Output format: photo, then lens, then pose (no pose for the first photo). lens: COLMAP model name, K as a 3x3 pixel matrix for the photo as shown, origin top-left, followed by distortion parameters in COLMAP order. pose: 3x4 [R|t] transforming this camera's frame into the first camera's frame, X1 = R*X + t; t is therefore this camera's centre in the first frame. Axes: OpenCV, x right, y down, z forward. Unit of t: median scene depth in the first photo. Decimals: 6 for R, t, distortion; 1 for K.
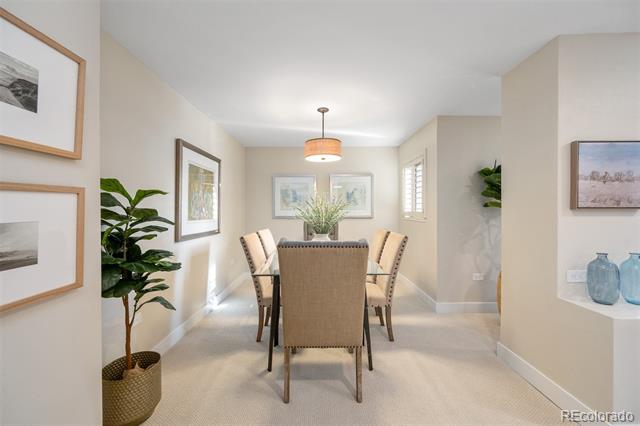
lens RADIAL K [[252.9, 0, 314.0], [0, 252.9, 209.7], [0, 0, 1]] dist [-0.000205, -0.000058]
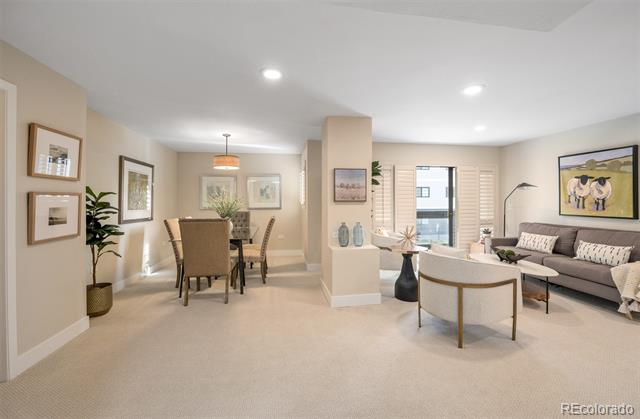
lens RADIAL K [[267.1, 0, 311.9], [0, 267.1, 199.3], [0, 0, 1]] dist [-0.010301, 0.000026]
pose [[0.988476, -0.001374, 0.151370, 0.336879], [0.003178, 0.999927, -0.011675, 0.002347], [-0.151343, 0.012022, 0.988408, -0.710978]]
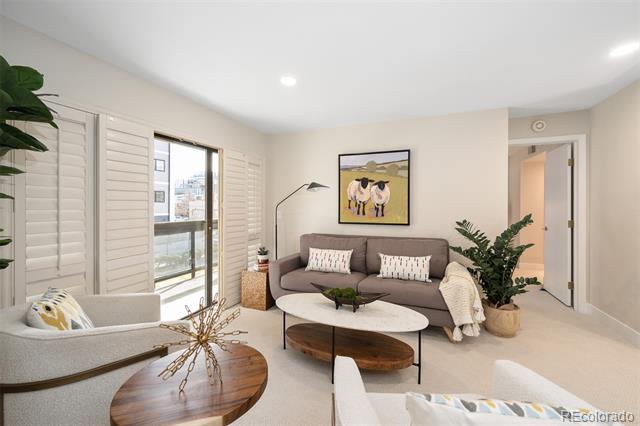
lens RADIAL K [[277.3, 0, 333.4], [0, 277.3, 205.6], [0, 0, 1]] dist [-0.000443, -0.000049]
pose [[0.332622, -0.003395, 0.943054, 0.722279], [0.006872, 0.999976, 0.001176, -0.009244], [-0.943035, 0.006090, 0.332638, 0.259081]]
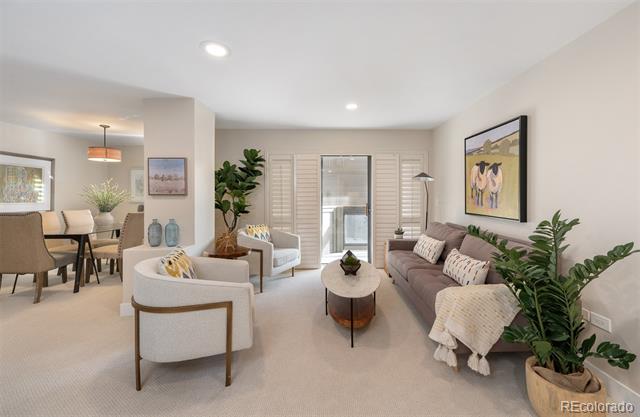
lens RADIAL K [[260.1, 0, 321.6], [0, 260.1, 194.9], [0, 0, 1]] dist [0.001337, 0.000244]
pose [[0.999945, 0.000582, 0.010518, 1.440482], [-0.000544, 0.999993, -0.003663, 0.000913], [-0.010520, 0.003657, 0.999938, -0.562433]]
